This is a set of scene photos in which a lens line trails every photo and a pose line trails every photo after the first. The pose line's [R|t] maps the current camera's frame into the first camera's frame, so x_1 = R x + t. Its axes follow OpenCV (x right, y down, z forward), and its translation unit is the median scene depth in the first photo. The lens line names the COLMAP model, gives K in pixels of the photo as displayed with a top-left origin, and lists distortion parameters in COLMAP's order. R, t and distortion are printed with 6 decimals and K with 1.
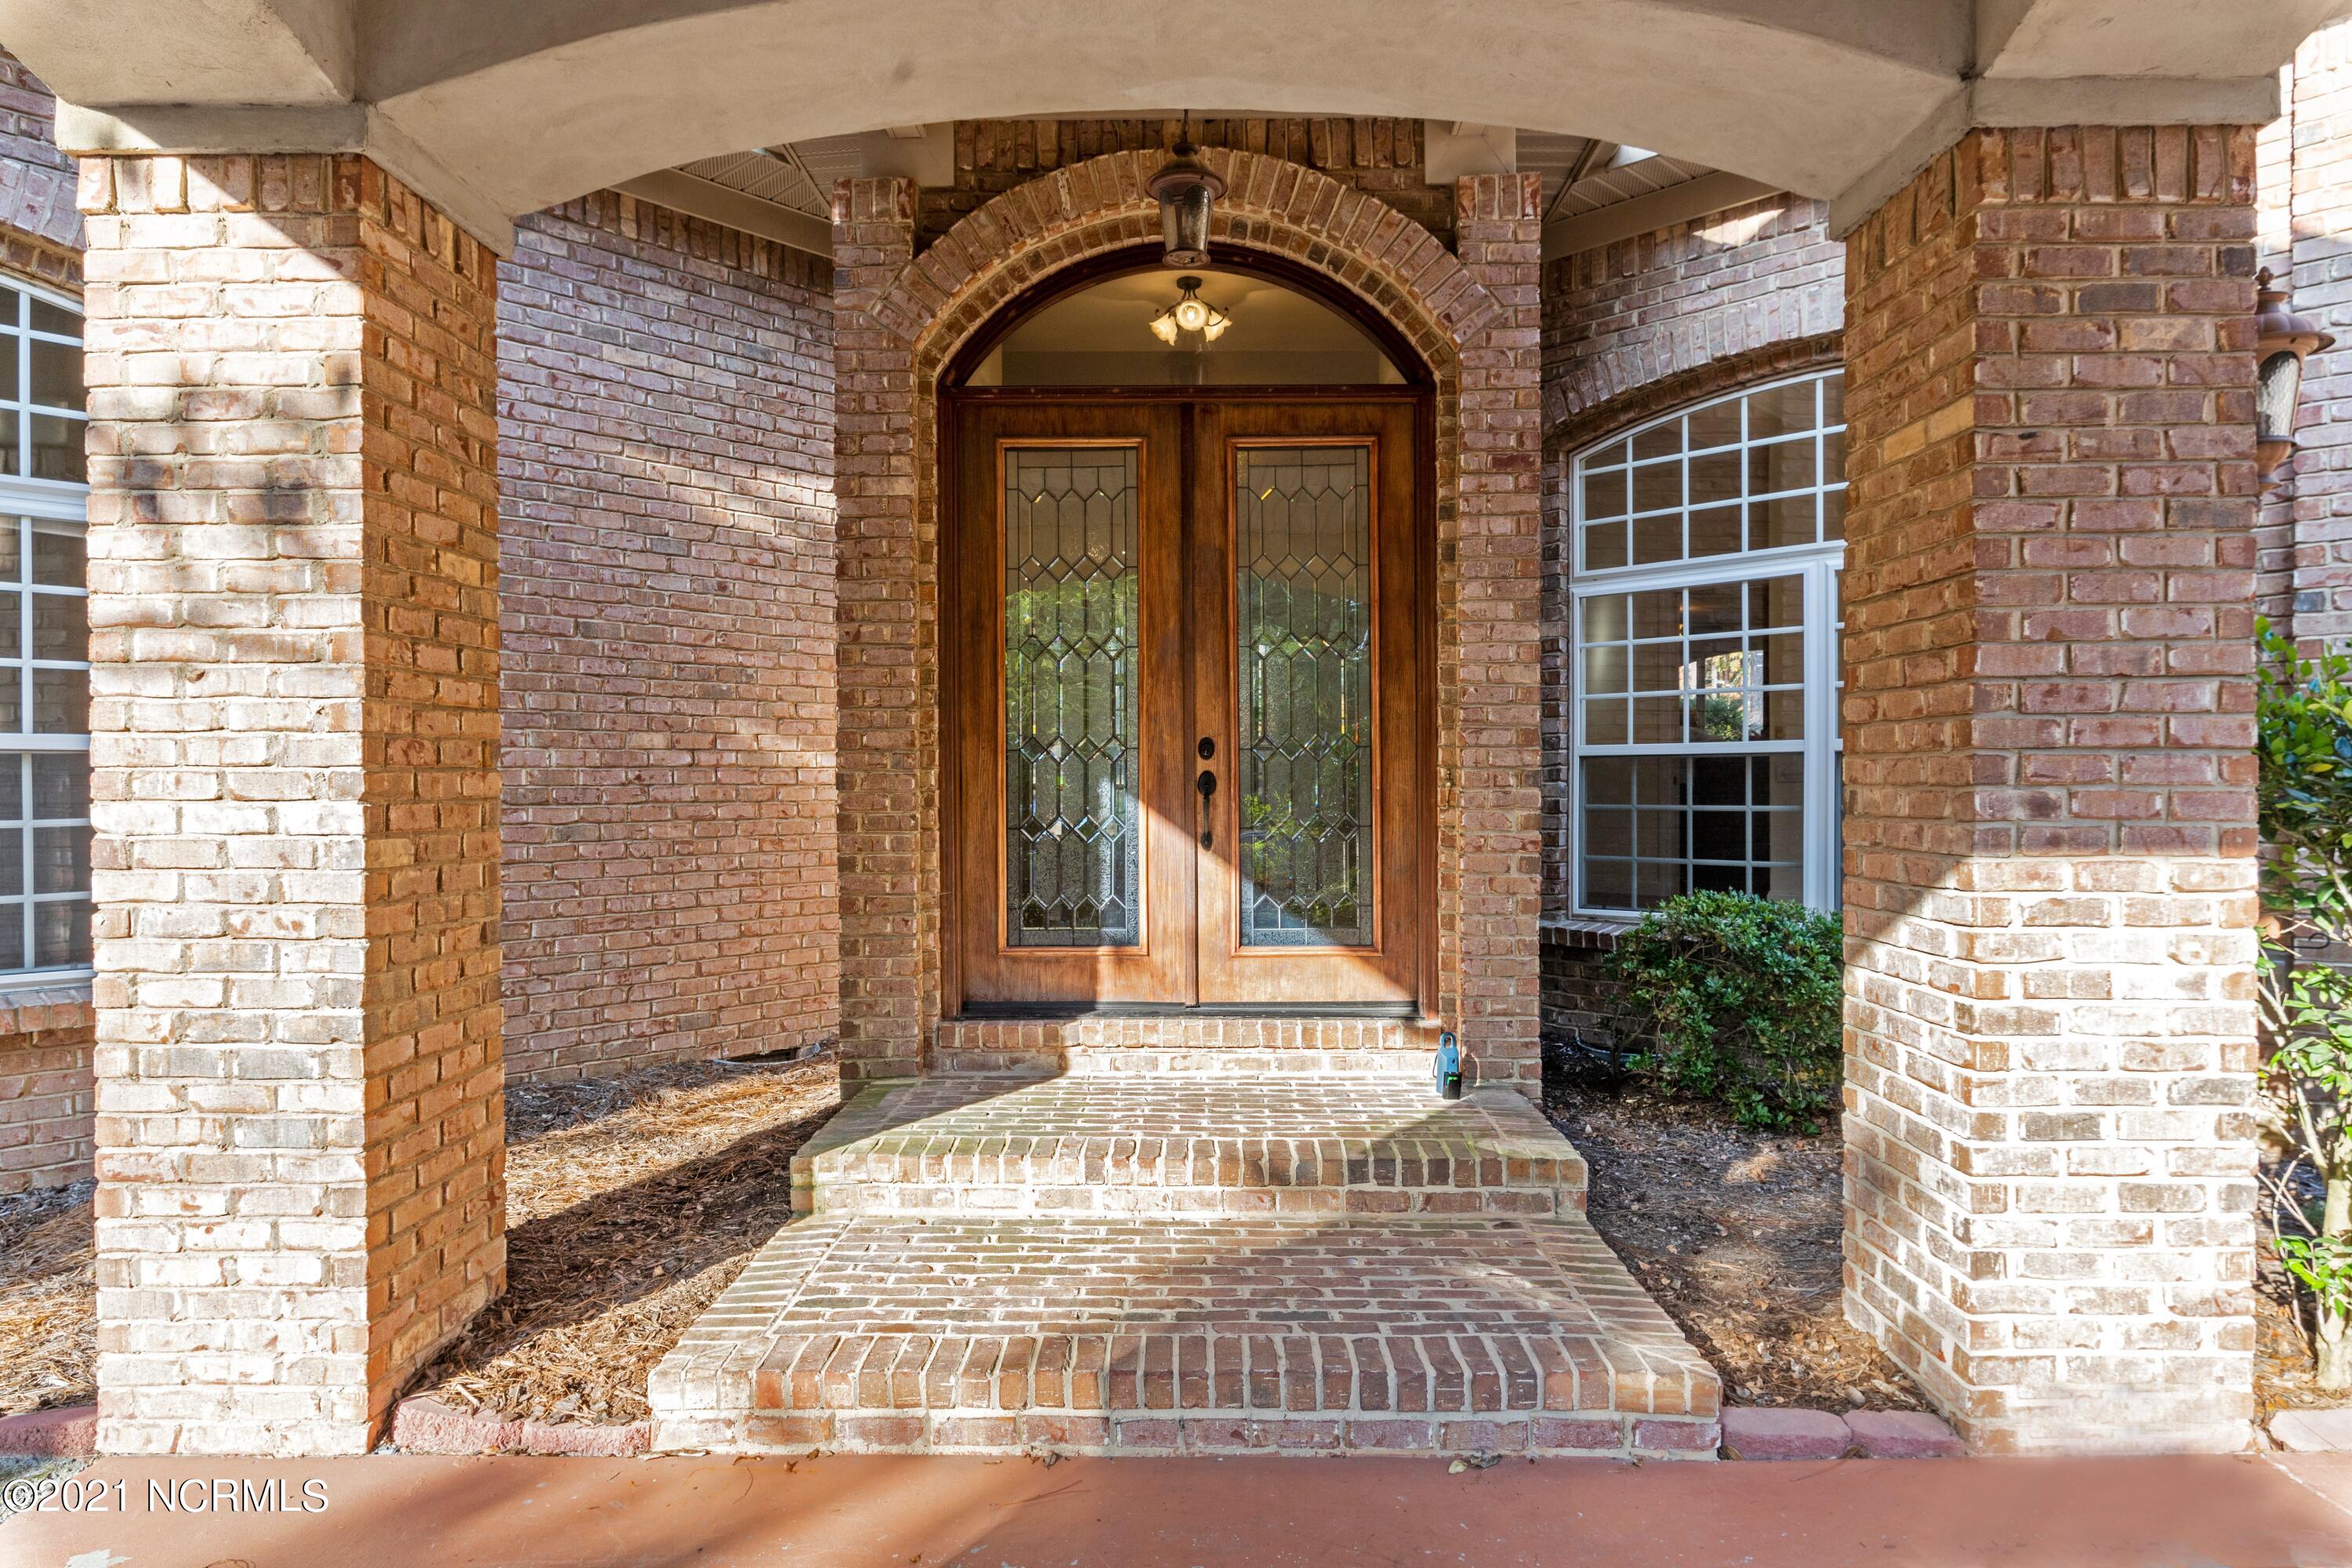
lens RADIAL K [[1386.7, 0, 1174.4], [0, 1386.7, 790.0], [0, 0, 1]] dist [-0.000308, -0.001829]
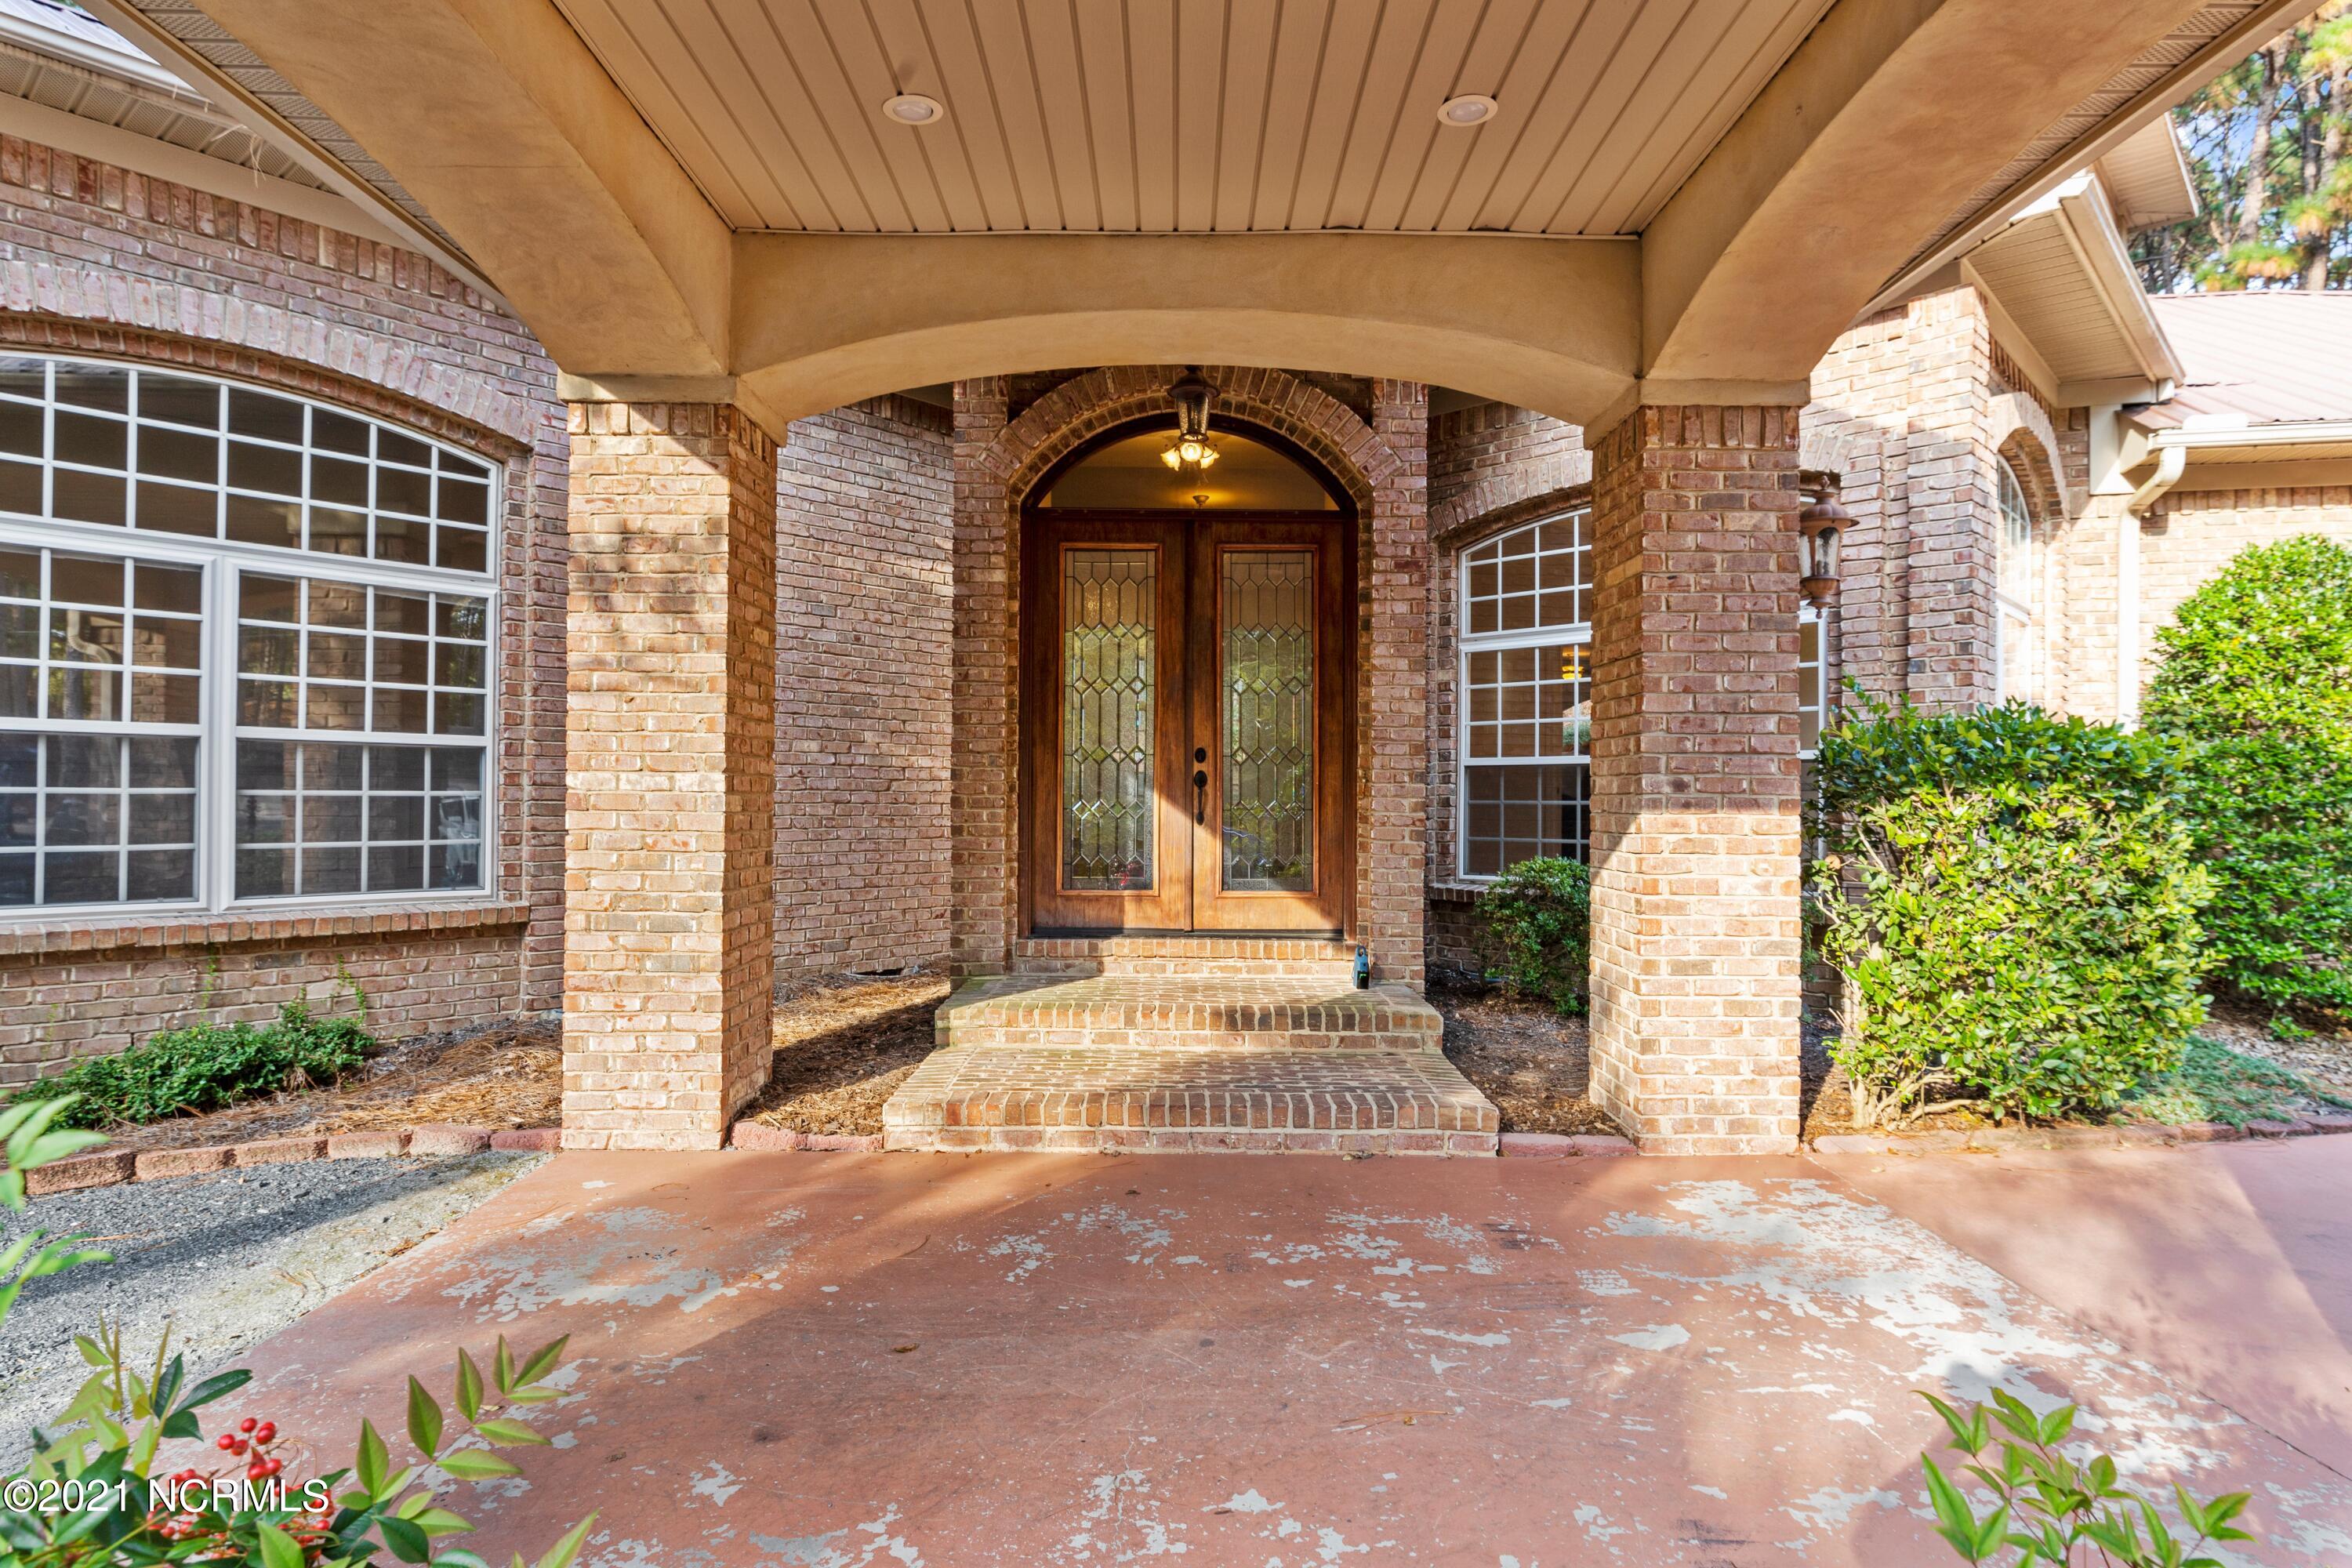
lens RADIAL K [[1270.5, 0, 1178.0], [0, 1270.5, 782.9], [0, 0, 1]] dist [0.000229, 0.002875]
pose [[0.999754, 0.010940, 0.019308, -0.033935], [-0.010558, 0.999748, -0.019790, 0.033990], [-0.019520, 0.019581, 0.999618, -0.441747]]
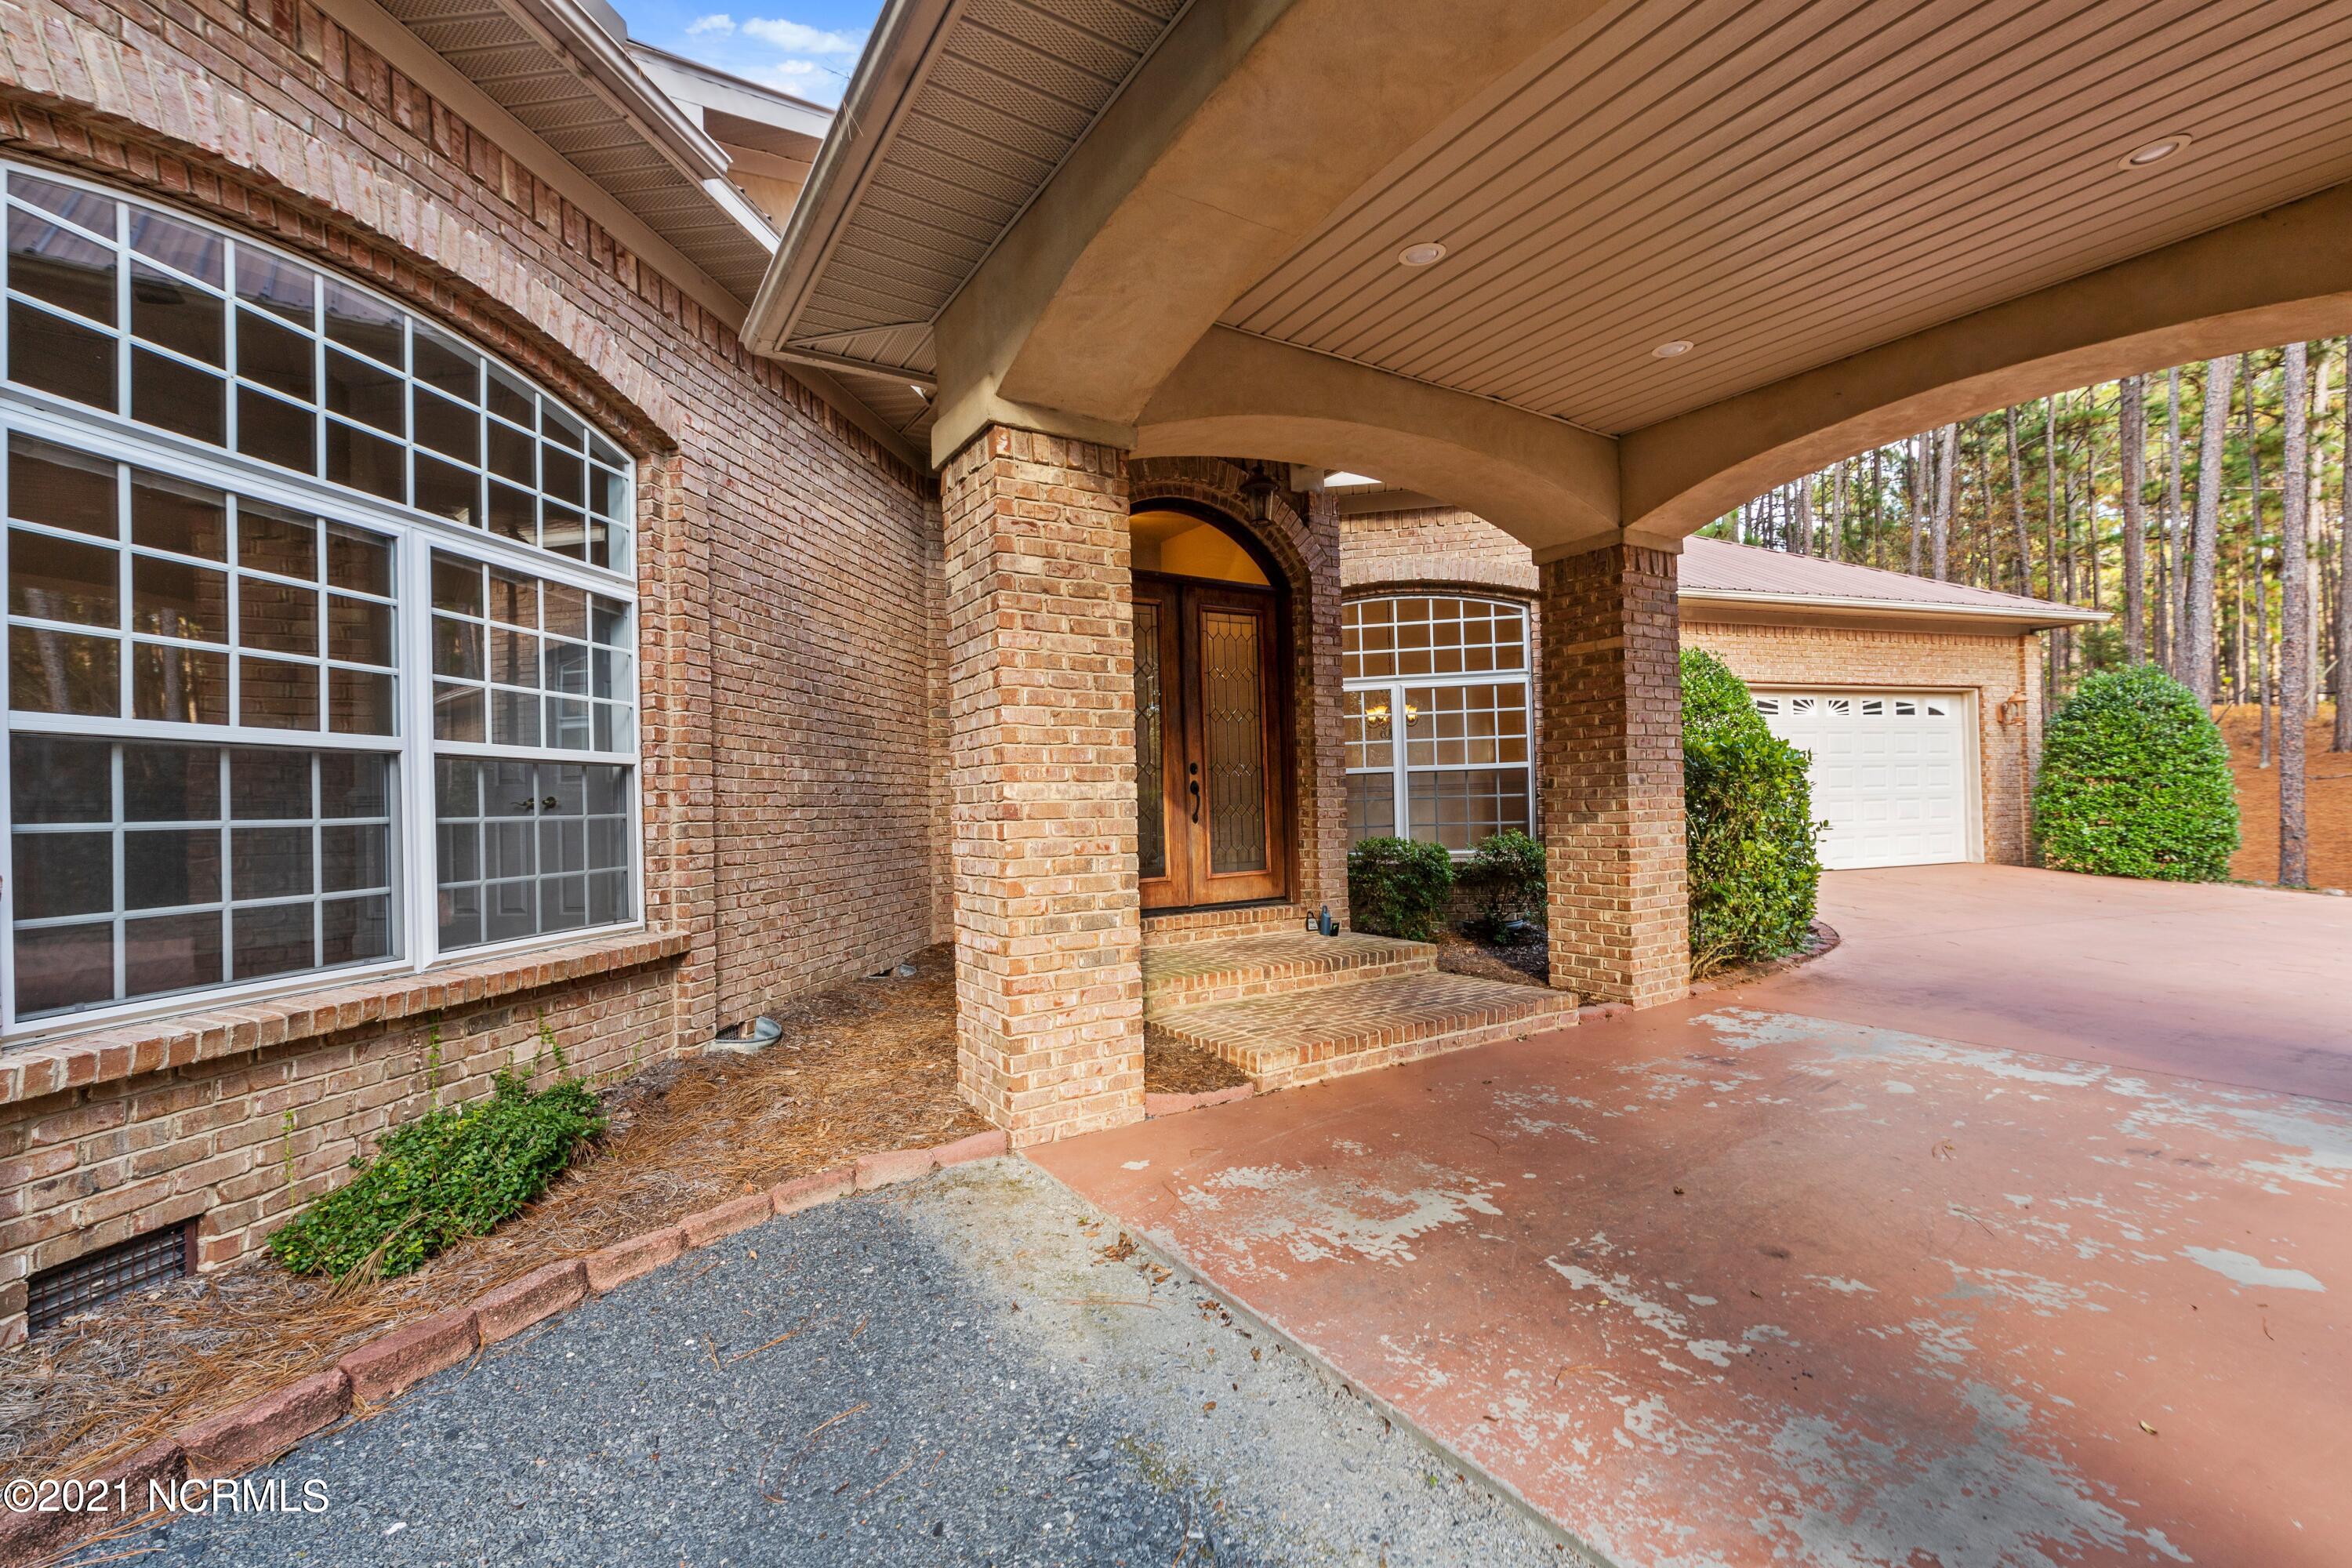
lens RADIAL K [[994.4, 0, 1187.8], [0, 994.4, 787.5], [0, 0, 1]] dist [0.003330, -0.000575]
pose [[0.833314, -0.008861, 0.552729, -0.942091], [0.028833, 0.999207, -0.027452, 0.041679], [-0.552048, 0.038813, 0.832909, -0.144372]]
